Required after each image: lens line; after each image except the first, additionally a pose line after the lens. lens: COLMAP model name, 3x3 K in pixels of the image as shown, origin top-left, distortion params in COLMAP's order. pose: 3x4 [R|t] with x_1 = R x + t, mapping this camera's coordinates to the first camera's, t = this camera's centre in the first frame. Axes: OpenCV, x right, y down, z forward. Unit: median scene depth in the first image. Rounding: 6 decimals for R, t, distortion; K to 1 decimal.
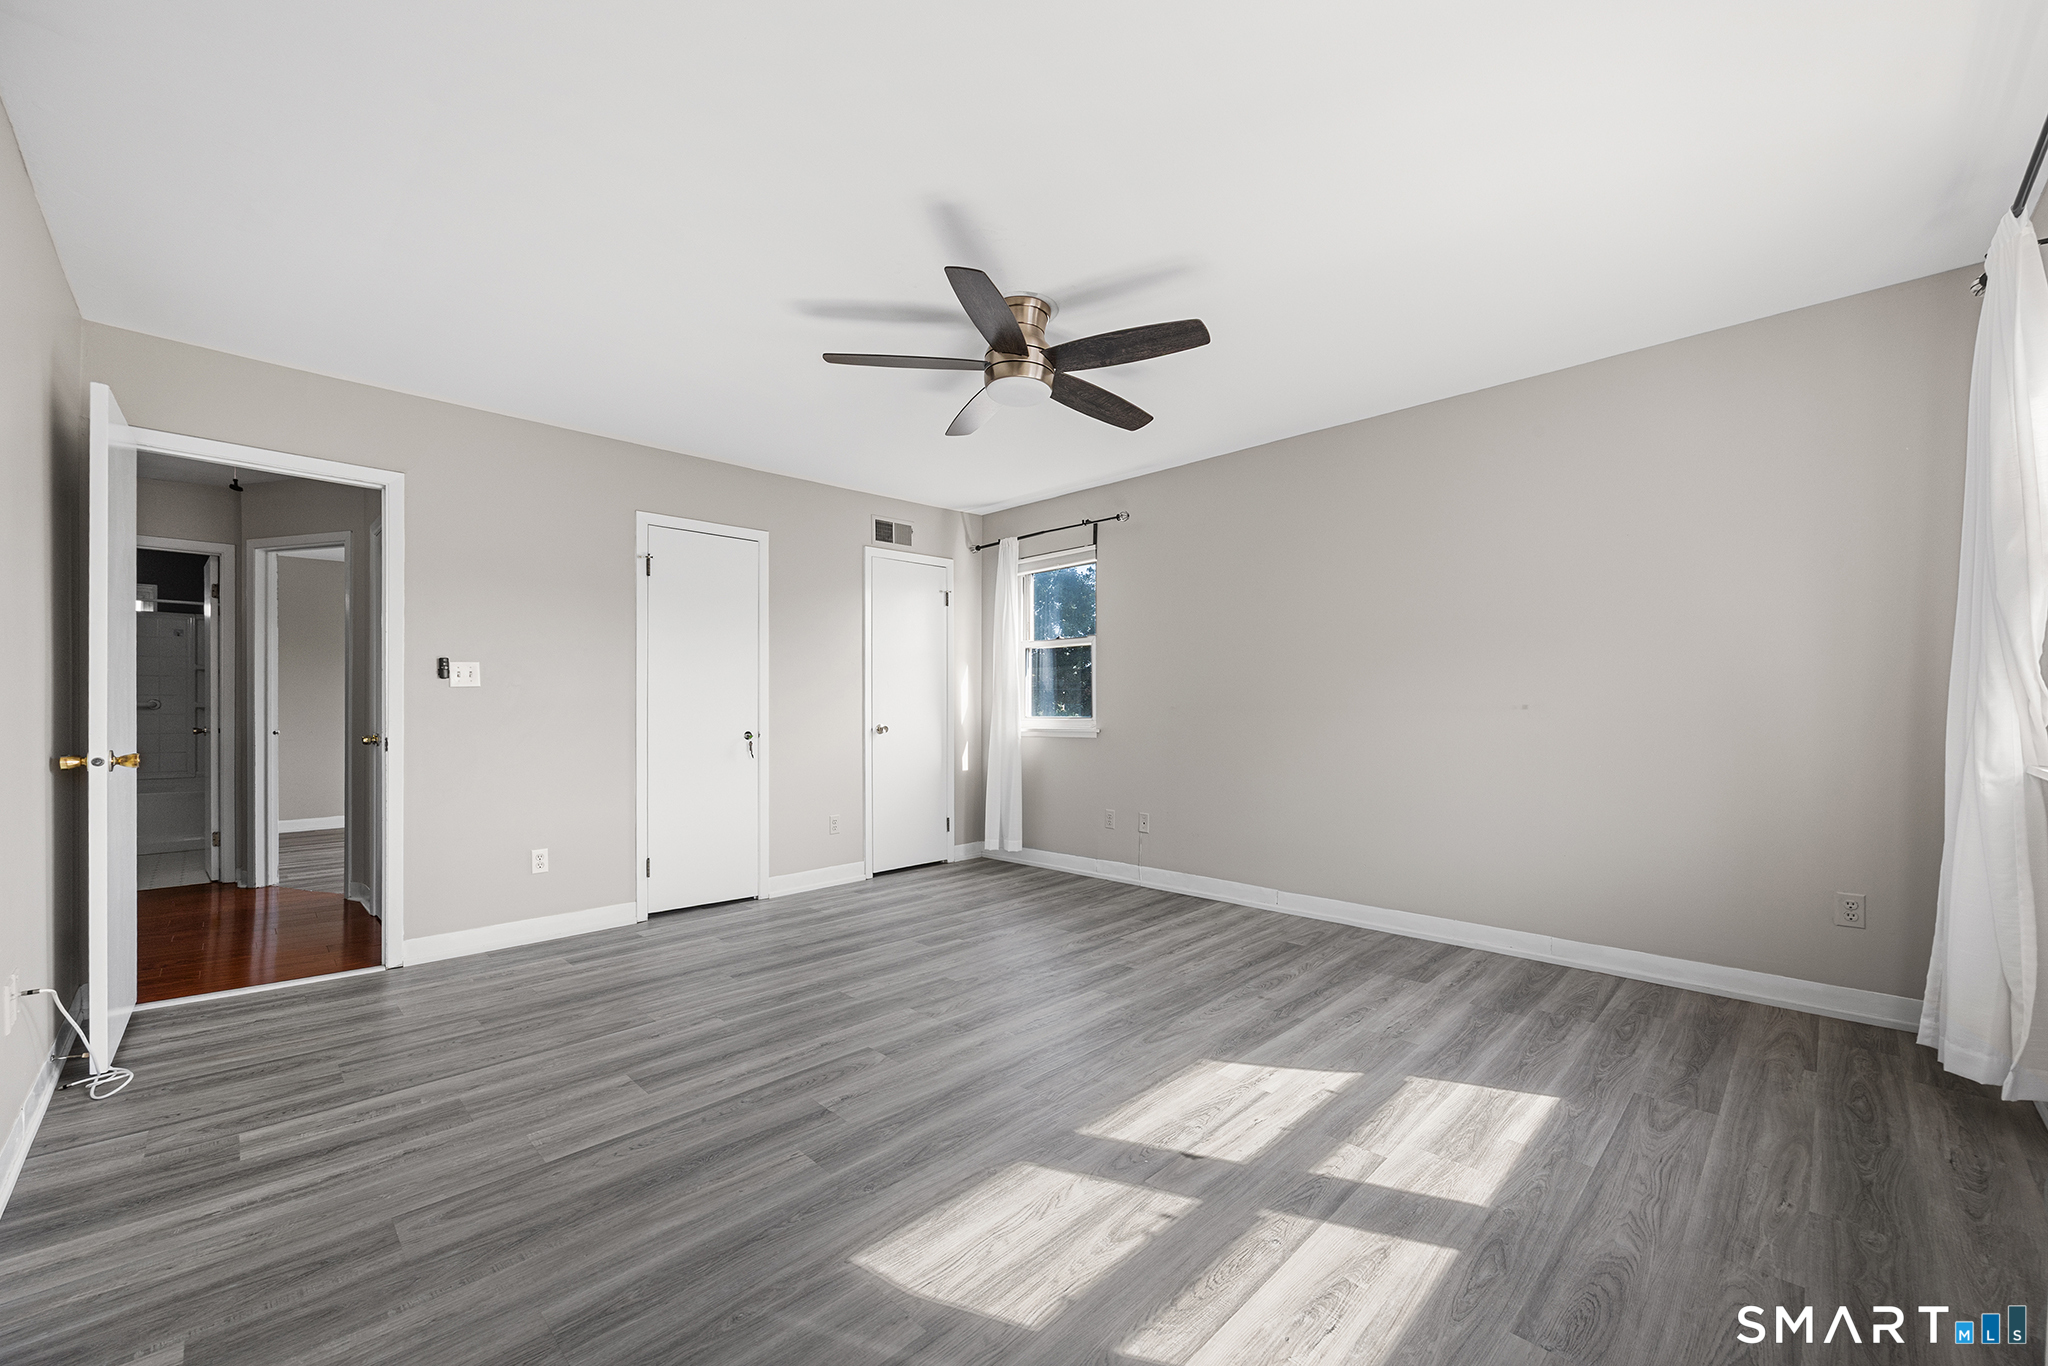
lens RADIAL K [[812.8, 0, 1021.6], [0, 812.8, 711.1], [0, 0, 1]] dist [-0.002809, -0.000223]
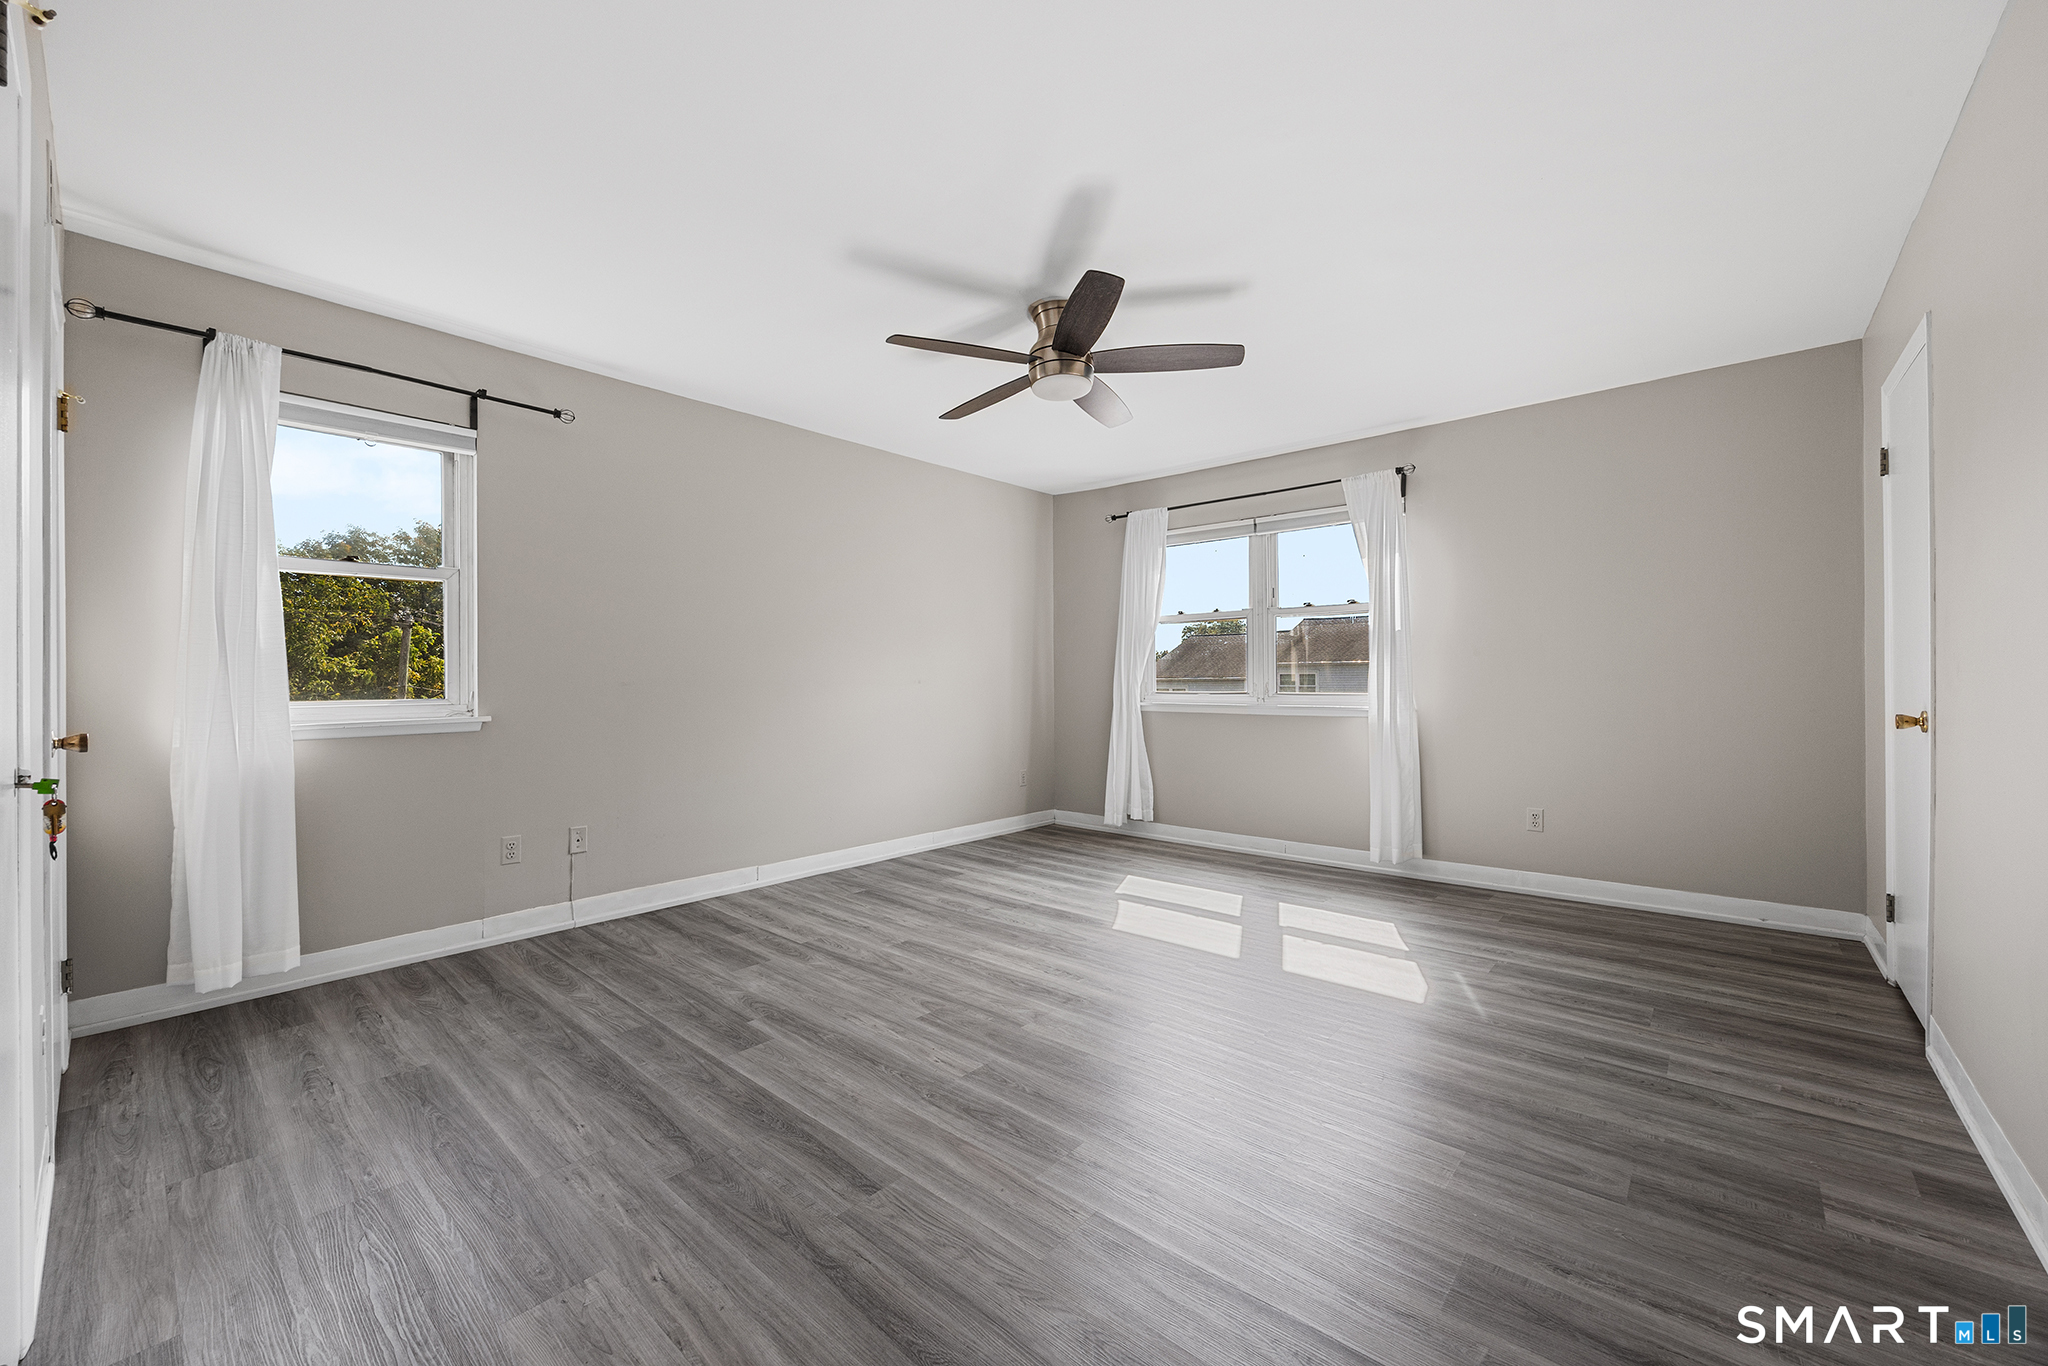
lens RADIAL K [[811.2, 0, 1028.2], [0, 811.2, 686.4], [0, 0, 1]] dist [-0.000547, -0.000082]
pose [[-0.079022, -0.003787, 0.996866, -1.009979], [0.011560, 0.999922, 0.004715, -0.001817], [-0.996806, 0.011896, -0.078972, 1.068536]]
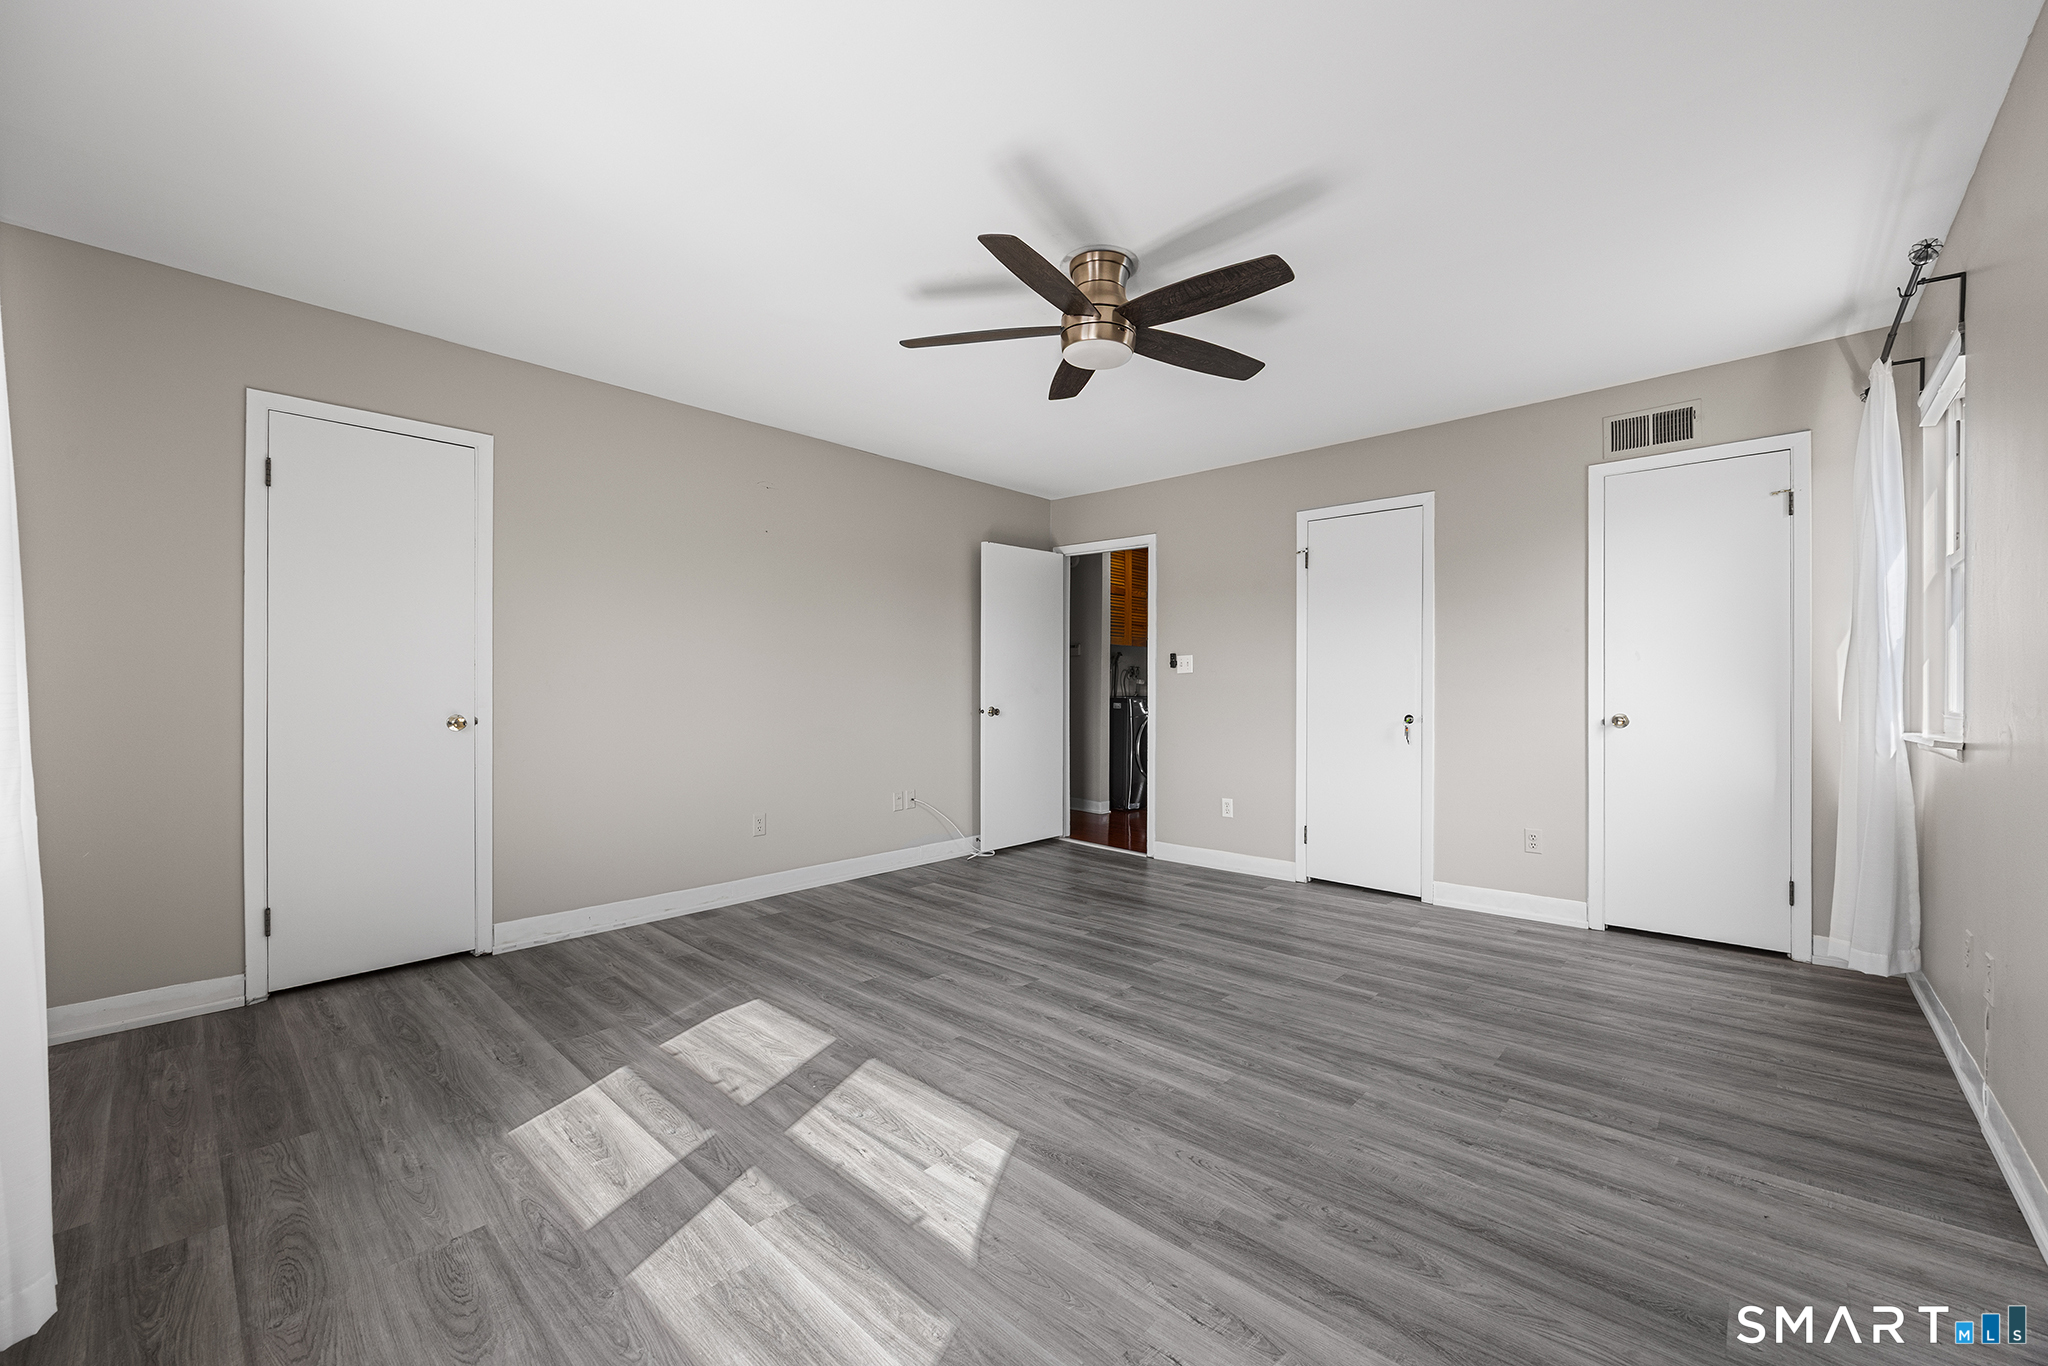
lens RADIAL K [[792.7, 0, 1024.0], [0, 792.7, 683.0], [0, 0, 1]] dist [-0.004761, -0.000106]
pose [[0.045710, -0.001585, -0.998954, 0.856092], [-0.005935, 0.999981, -0.001858, -0.010785], [0.998937, 0.006014, 0.045699, 0.826275]]
